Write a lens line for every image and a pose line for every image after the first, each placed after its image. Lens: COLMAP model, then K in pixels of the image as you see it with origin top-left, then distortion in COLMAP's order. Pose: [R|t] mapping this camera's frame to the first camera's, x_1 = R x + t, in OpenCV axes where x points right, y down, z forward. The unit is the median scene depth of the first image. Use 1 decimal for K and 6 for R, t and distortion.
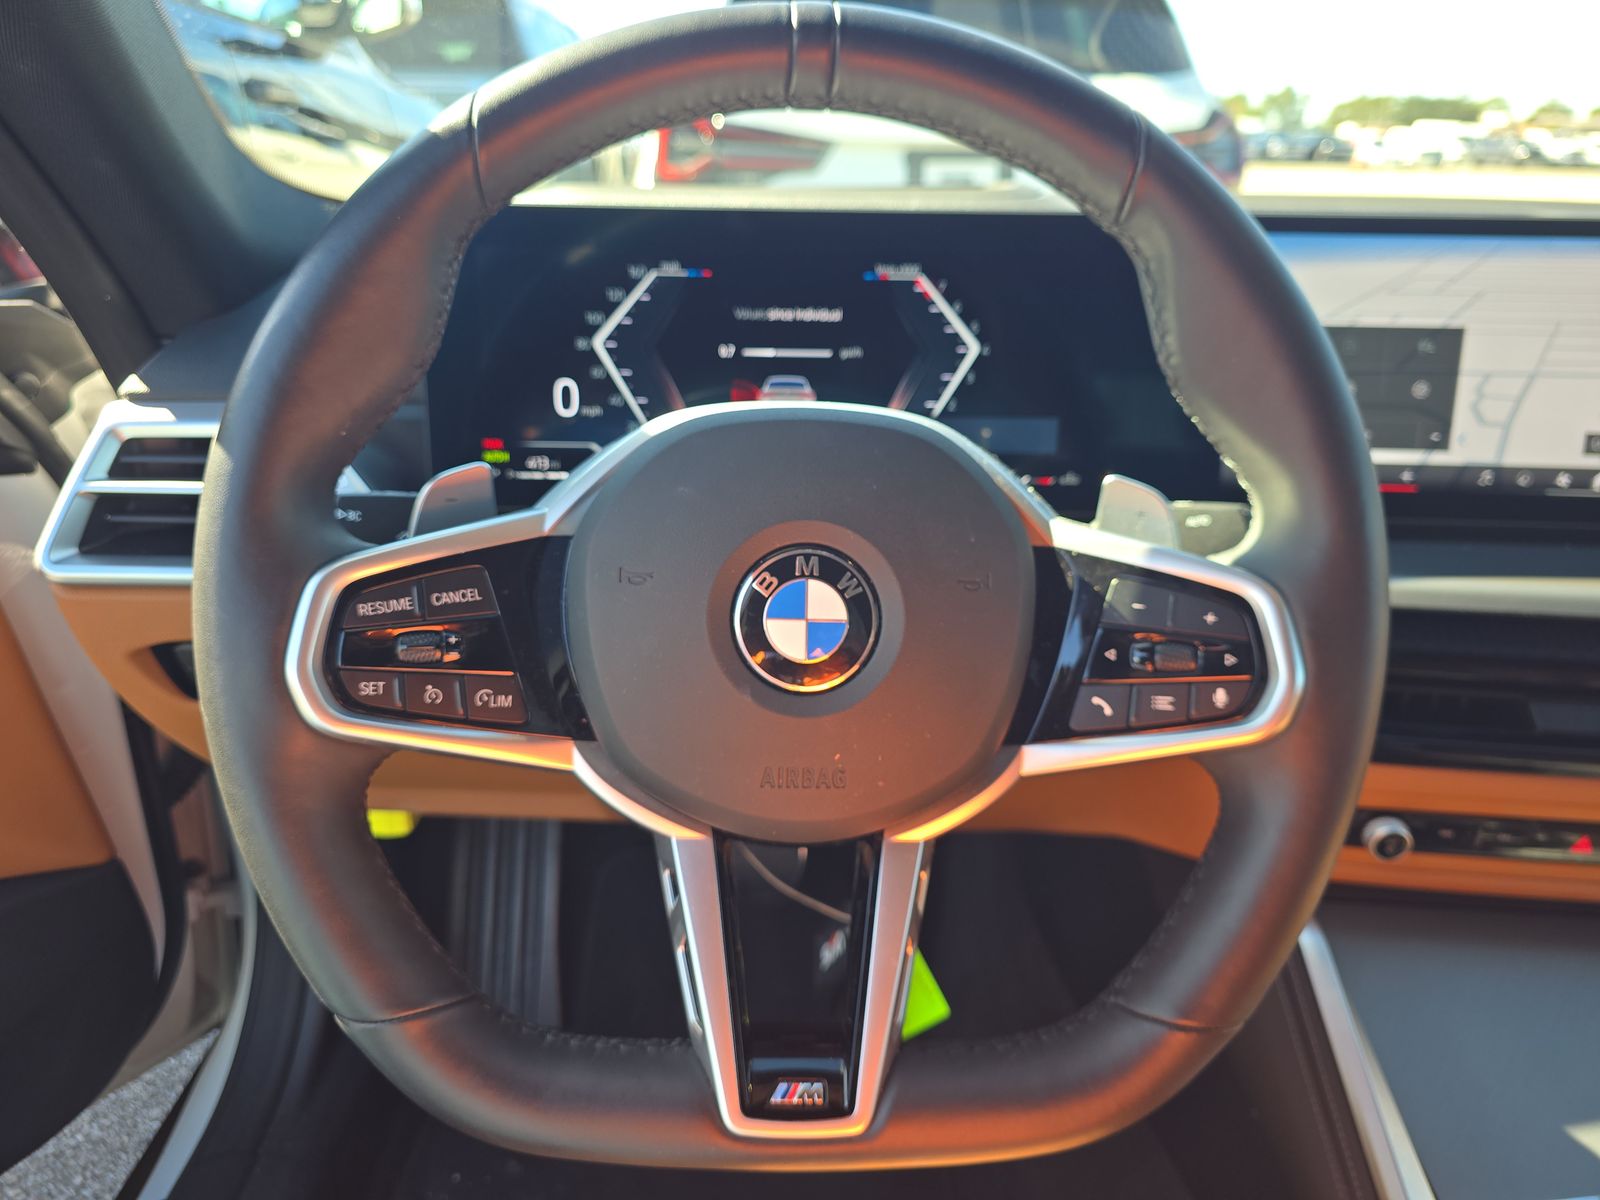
lens RADIAL K [[1047.8, 0, 805.9], [0, 1047.8, 602.3], [0, 0, 1]] dist [0.004583, -0.004439]
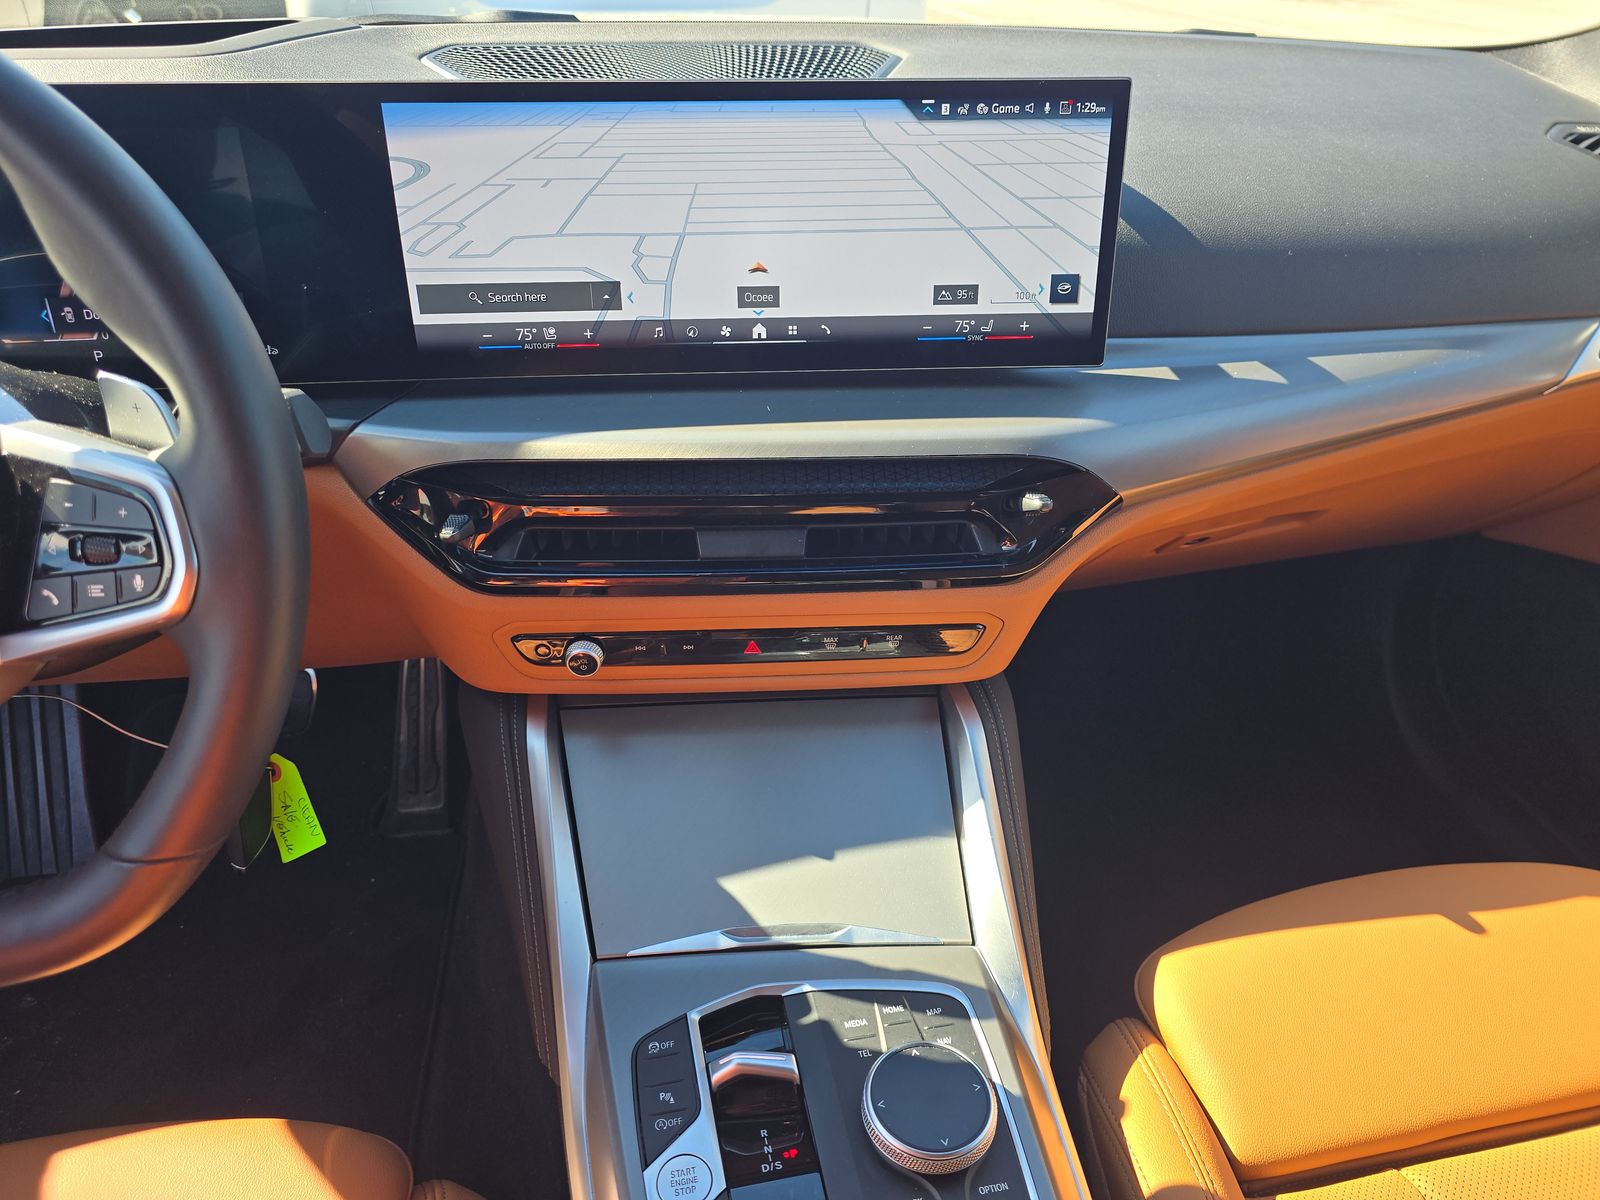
lens RADIAL K [[1047.8, 0, 800.3], [0, 1047.8, 613.0], [0, 0, 1]] dist [0.004583, -0.004439]
pose [[0.975360, -0.104178, 0.194475, 0.751725], [0.066510, 0.979326, 0.191042, -0.039526], [-0.210357, -0.173400, 0.962124, -0.213842]]
